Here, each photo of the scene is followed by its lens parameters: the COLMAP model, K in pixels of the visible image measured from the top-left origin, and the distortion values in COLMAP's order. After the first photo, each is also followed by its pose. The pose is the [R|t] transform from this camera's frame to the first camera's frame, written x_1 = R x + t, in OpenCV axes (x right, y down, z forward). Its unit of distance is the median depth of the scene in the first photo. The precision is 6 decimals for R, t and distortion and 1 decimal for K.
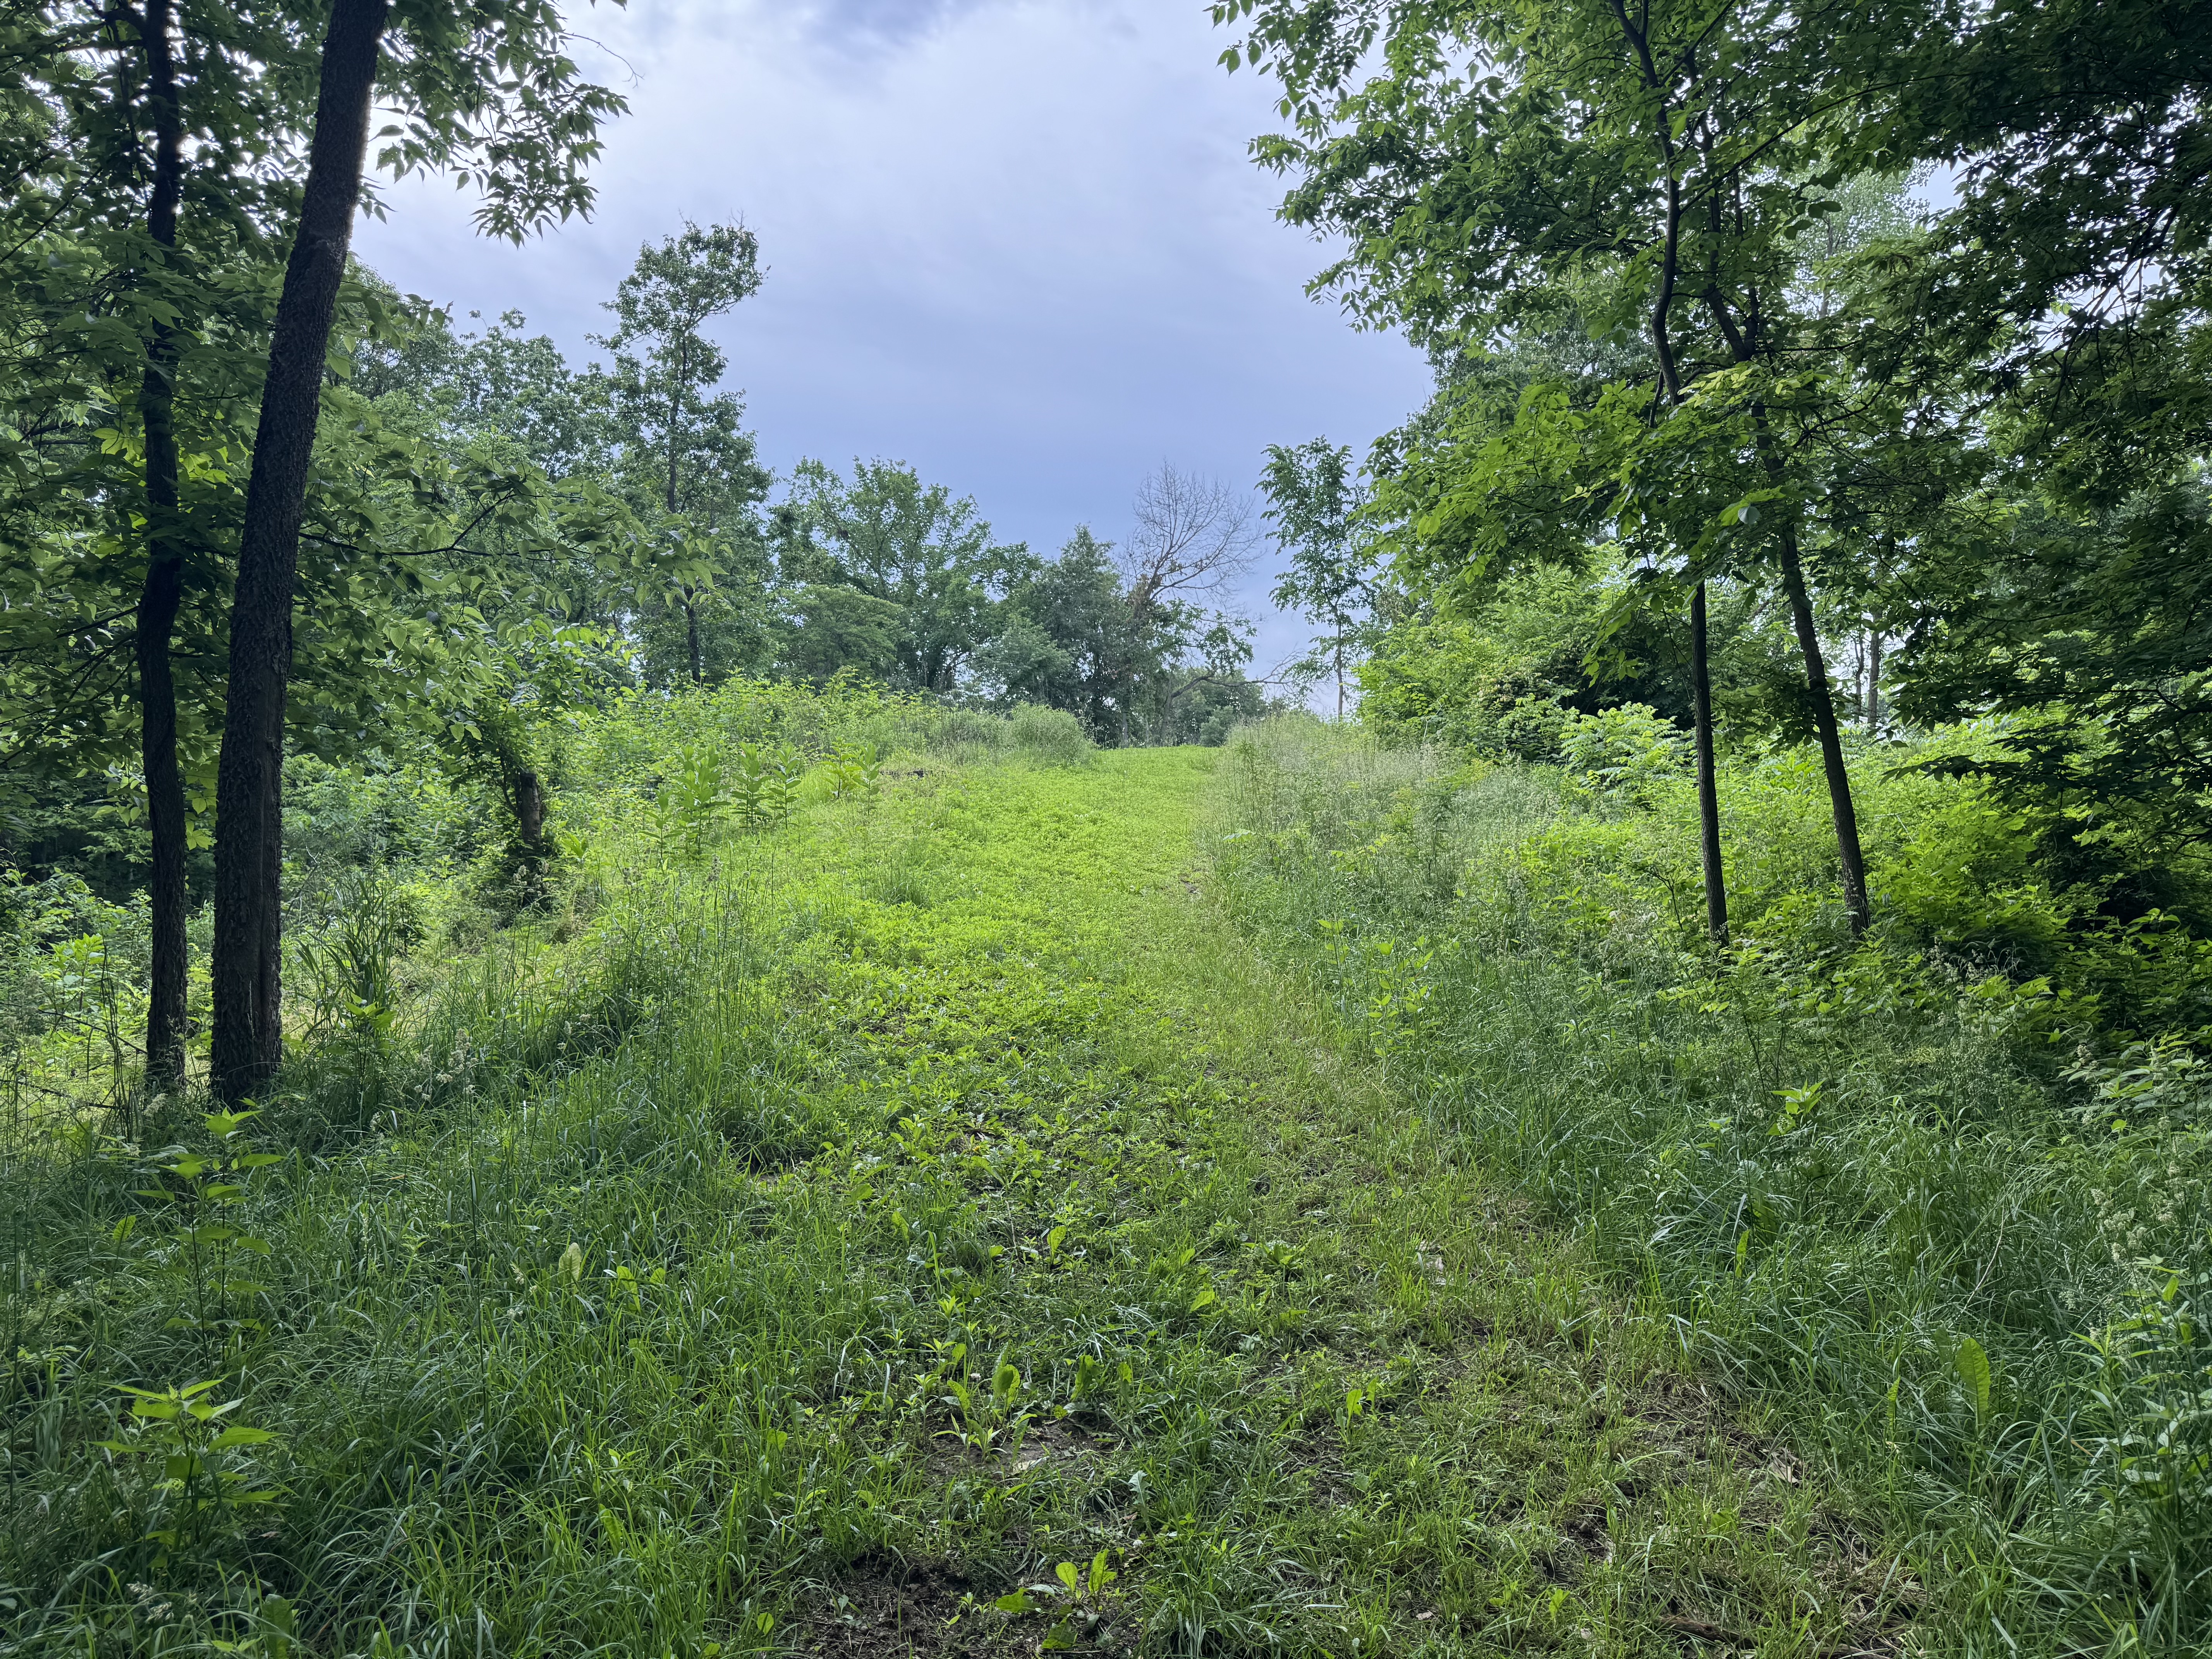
lens RADIAL K [[1561.3, 0, 1091.0], [0, 1561.3, 833.6], [0, 0, 1]] dist [0.027972, -0.032035]
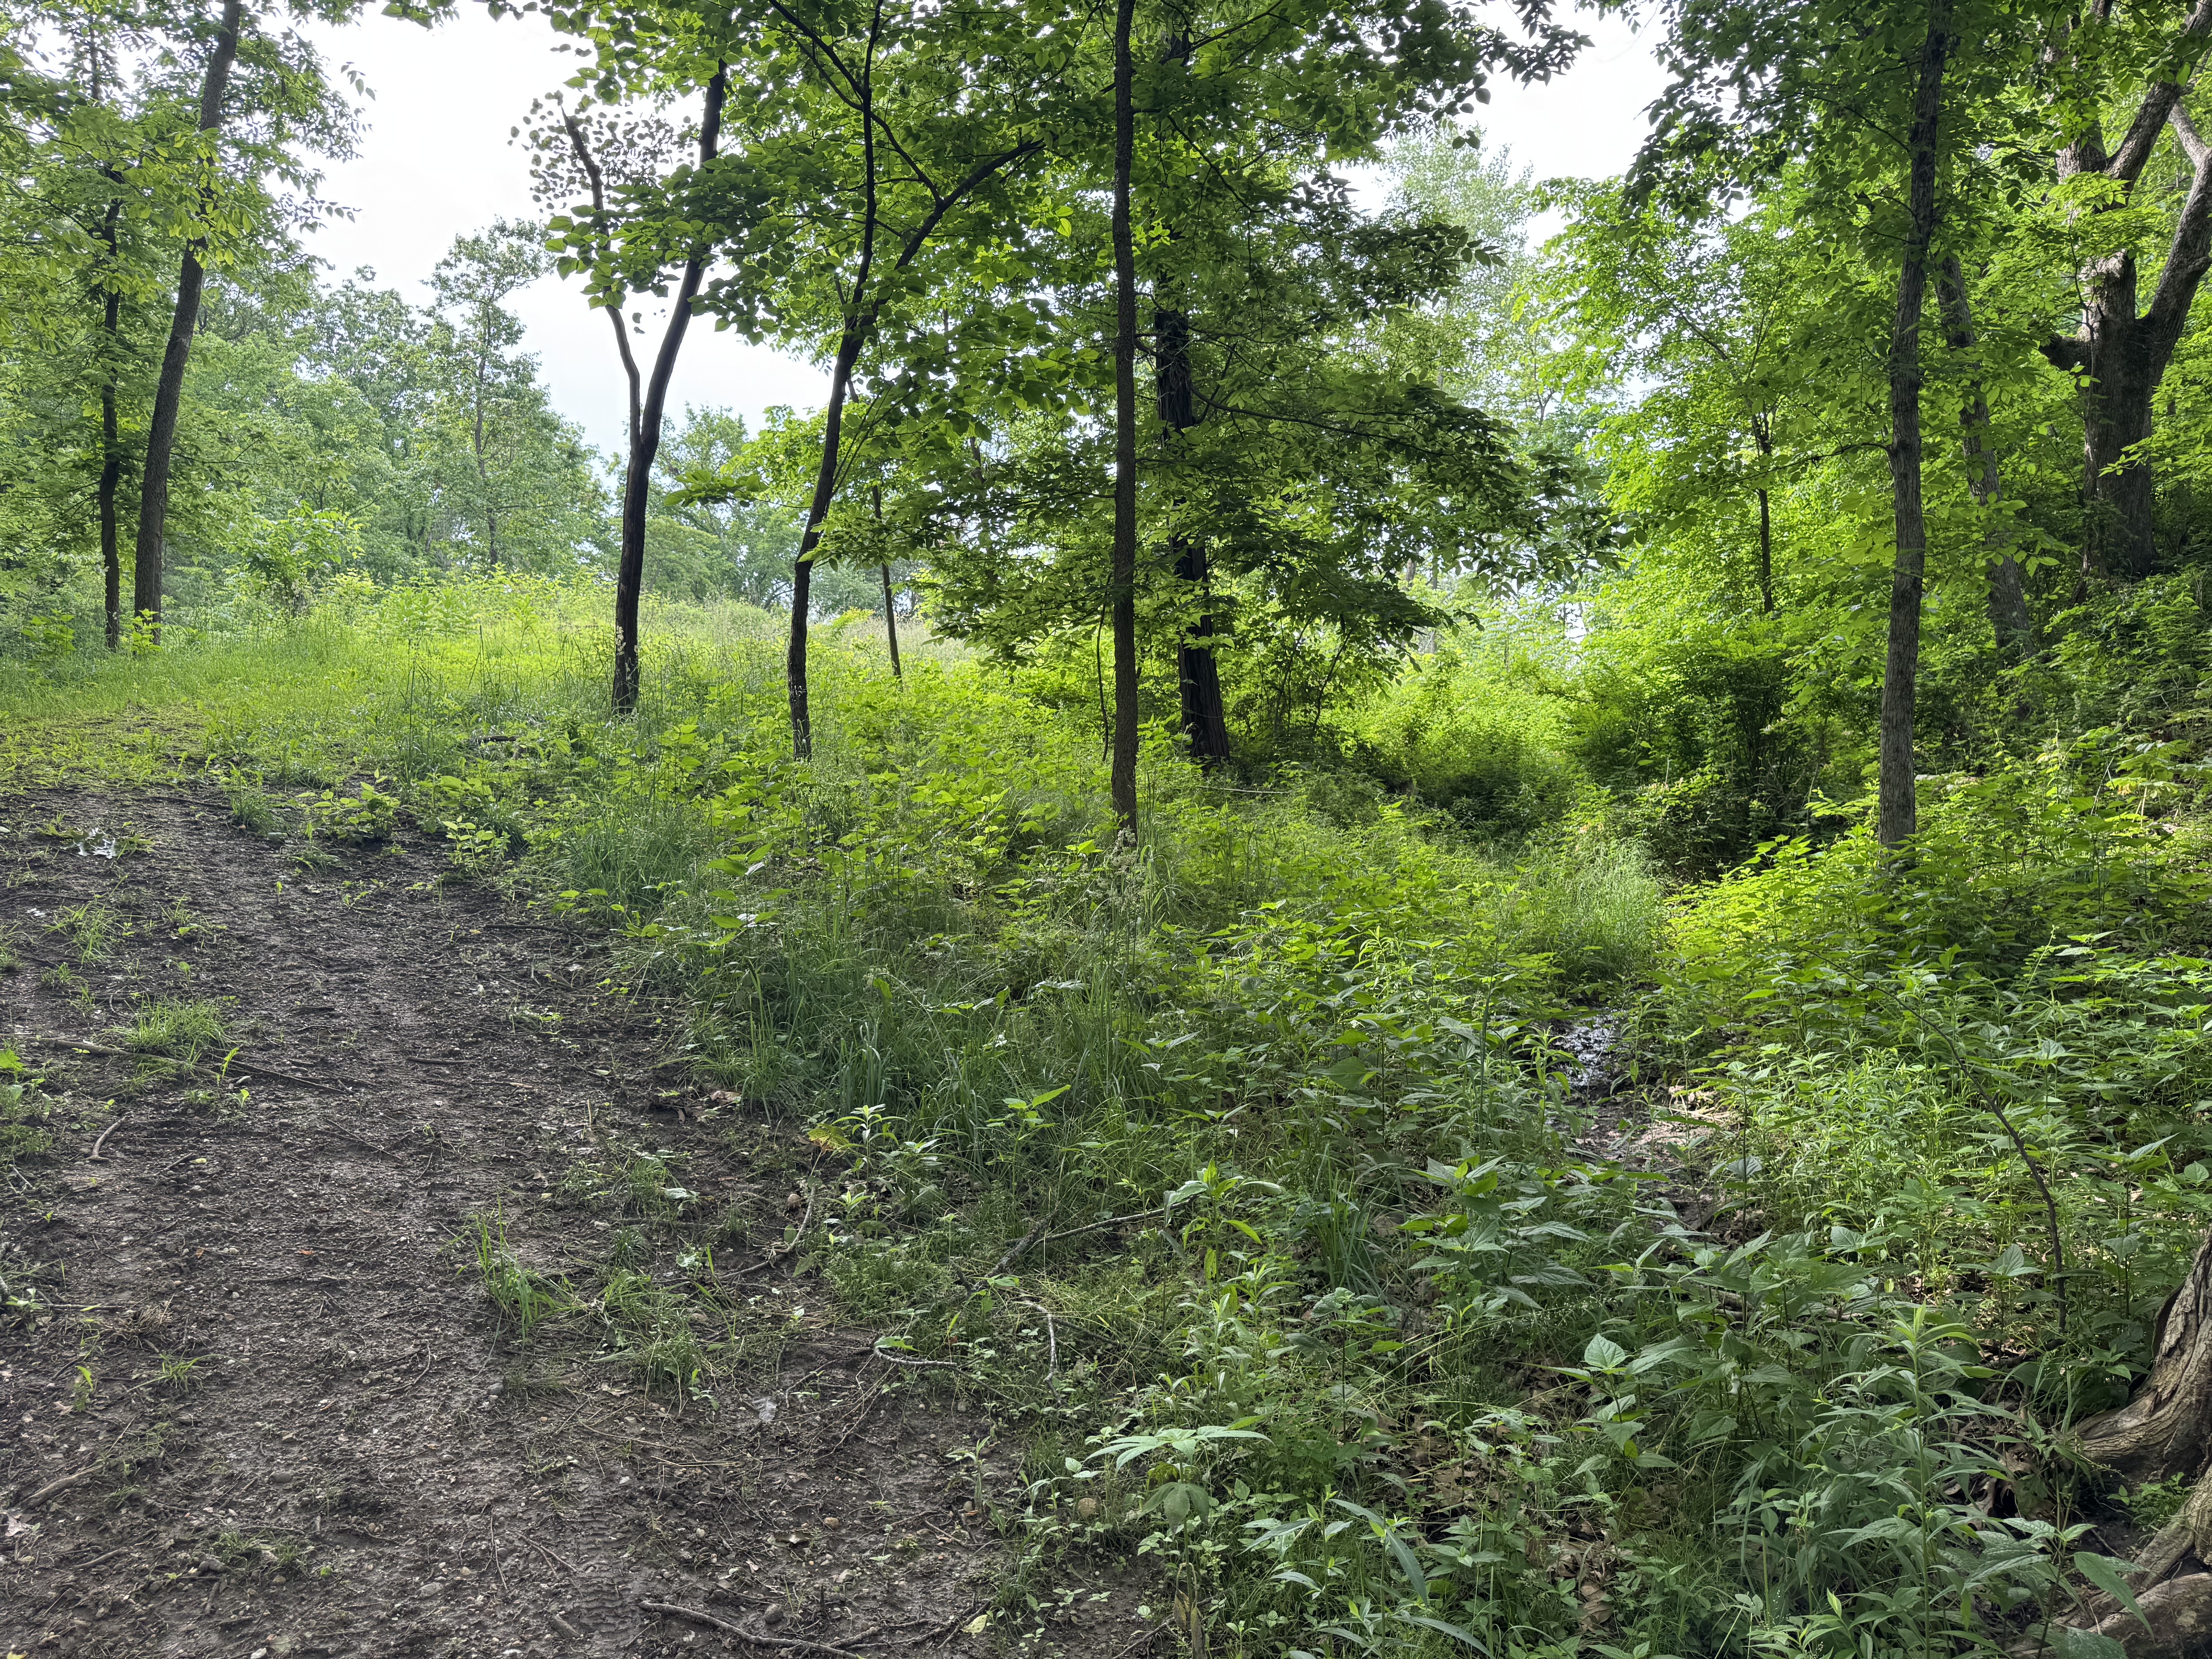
lens RADIAL K [[1561.3, 0, 1120.3], [0, 1561.3, 823.8], [0, 0, 1]] dist [0.027972, -0.032035]
pose [[0.996881, 0.016386, 0.077196, 0.154254], [-0.018243, 0.999560, 0.023403, 0.058946], [-0.076779, -0.024739, 0.996741, -0.305417]]
